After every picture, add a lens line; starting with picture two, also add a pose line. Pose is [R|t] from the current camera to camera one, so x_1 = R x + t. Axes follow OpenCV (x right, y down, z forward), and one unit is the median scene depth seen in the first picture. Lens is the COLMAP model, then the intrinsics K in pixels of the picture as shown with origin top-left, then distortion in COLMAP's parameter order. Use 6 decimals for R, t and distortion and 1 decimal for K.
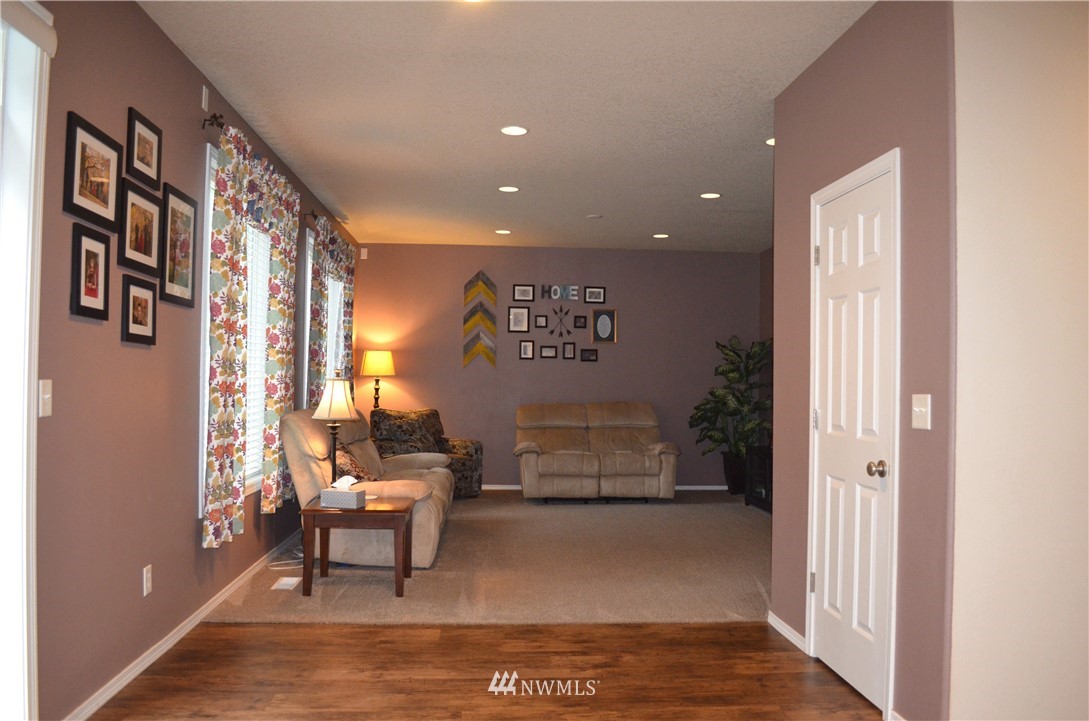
lens RADIAL K [[851.9, 0, 544.5], [0, 851.9, 360.5], [0, 0, 1]] dist [-0.067025, 0.003004]
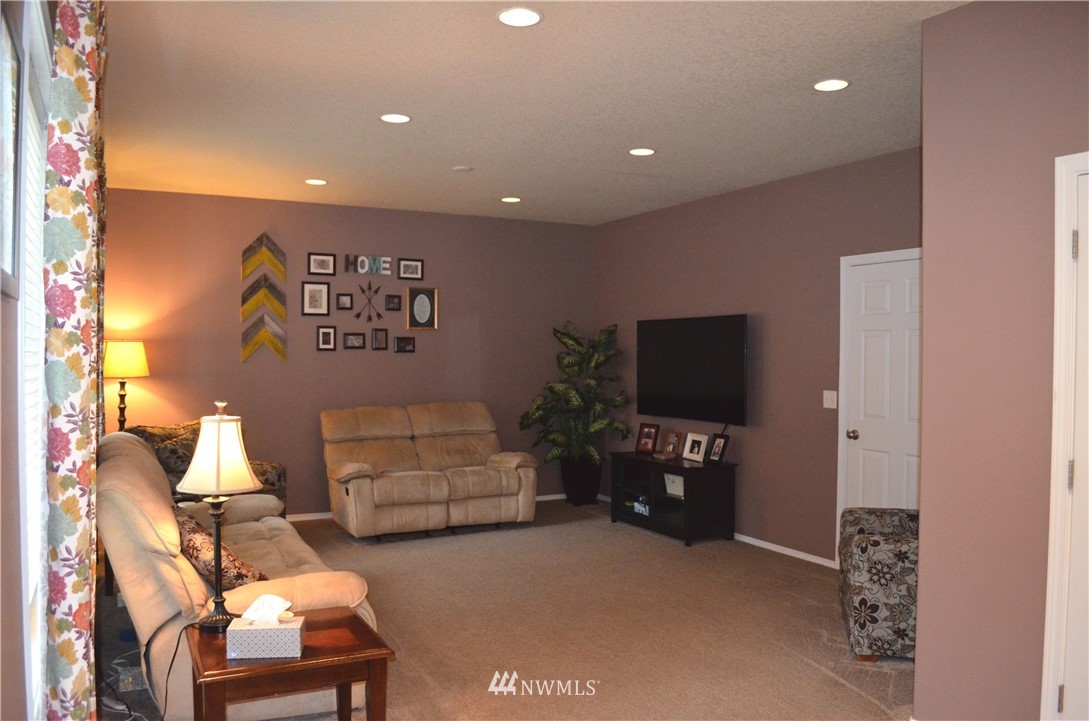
lens RADIAL K [[851.9, 0, 544.5], [0, 851.9, 360.5], [0, 0, 1]] dist [-0.067025, 0.003004]
pose [[0.918692, -0.012585, 0.394774, -0.143971], [-0.001227, 0.999397, 0.034715, -0.019347], [-0.394973, -0.032377, 0.918122, 0.216246]]
